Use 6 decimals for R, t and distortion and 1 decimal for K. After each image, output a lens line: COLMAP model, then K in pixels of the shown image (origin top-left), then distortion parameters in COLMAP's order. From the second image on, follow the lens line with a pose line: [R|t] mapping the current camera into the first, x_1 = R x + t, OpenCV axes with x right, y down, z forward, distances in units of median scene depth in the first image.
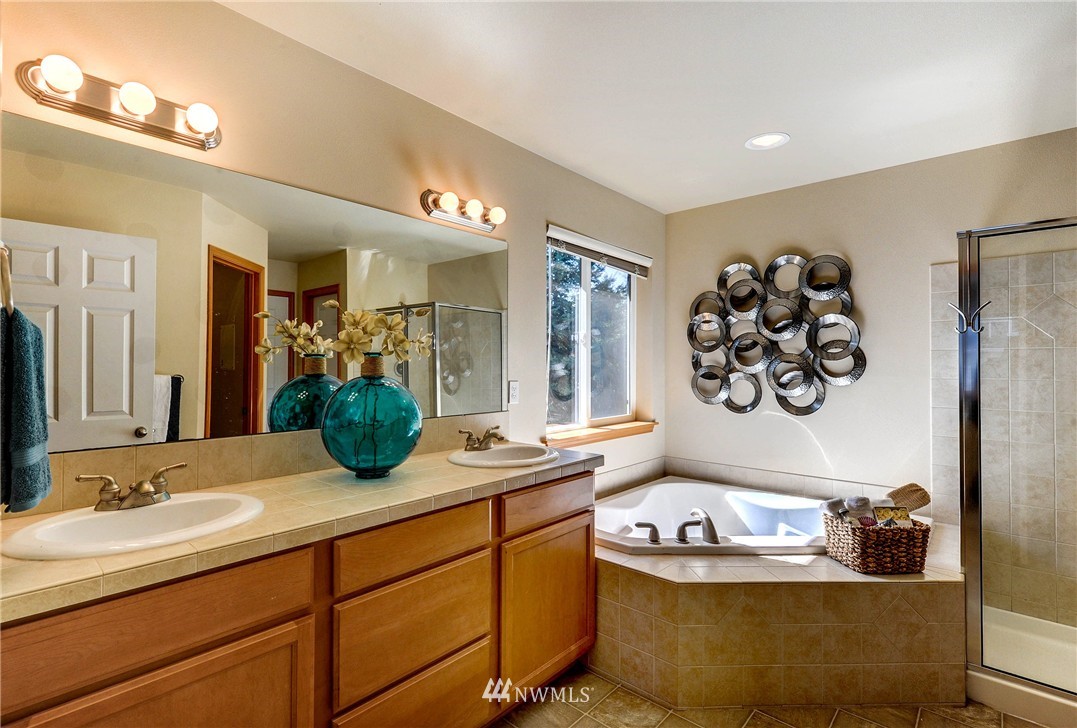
lens RADIAL K [[498.8, 0, 537.2], [0, 498.8, 359.3], [0, 0, 1]] dist [0.001963, 0.000119]
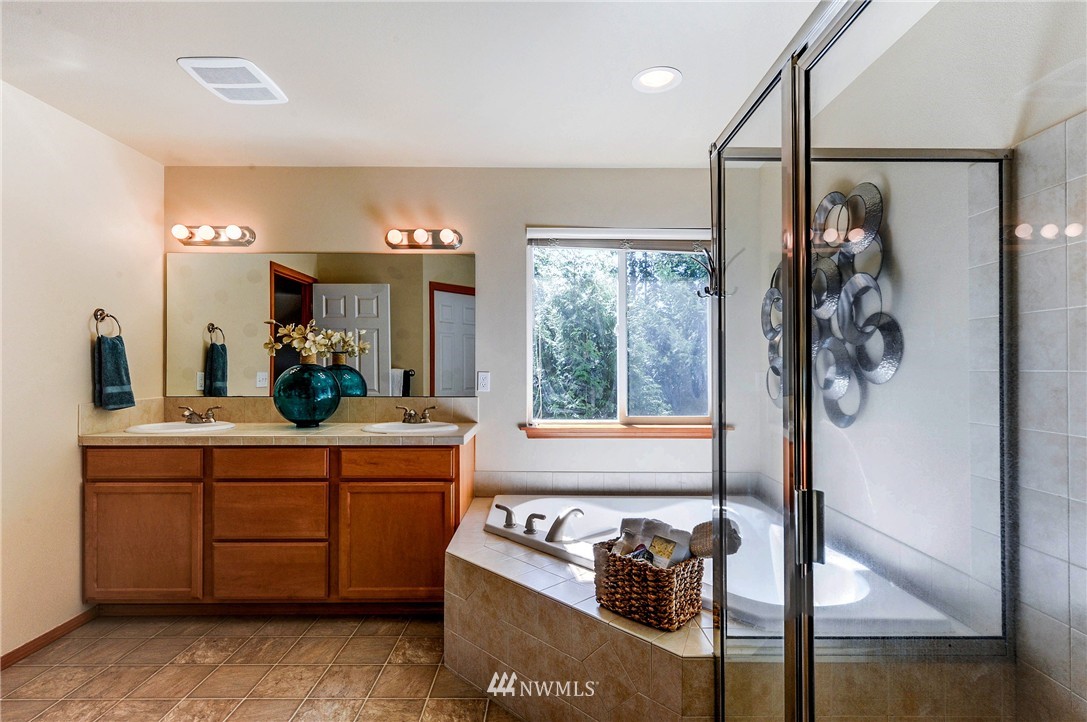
lens RADIAL K [[518.2, 0, 546.2], [0, 518.2, 365.7], [0, 0, 1]] dist [-0.002273, -0.000186]
pose [[0.691294, -0.004722, -0.722559, 1.212509], [0.007353, 0.999973, 0.000500, 0.038852], [0.722537, -0.005659, 0.691310, 0.359212]]
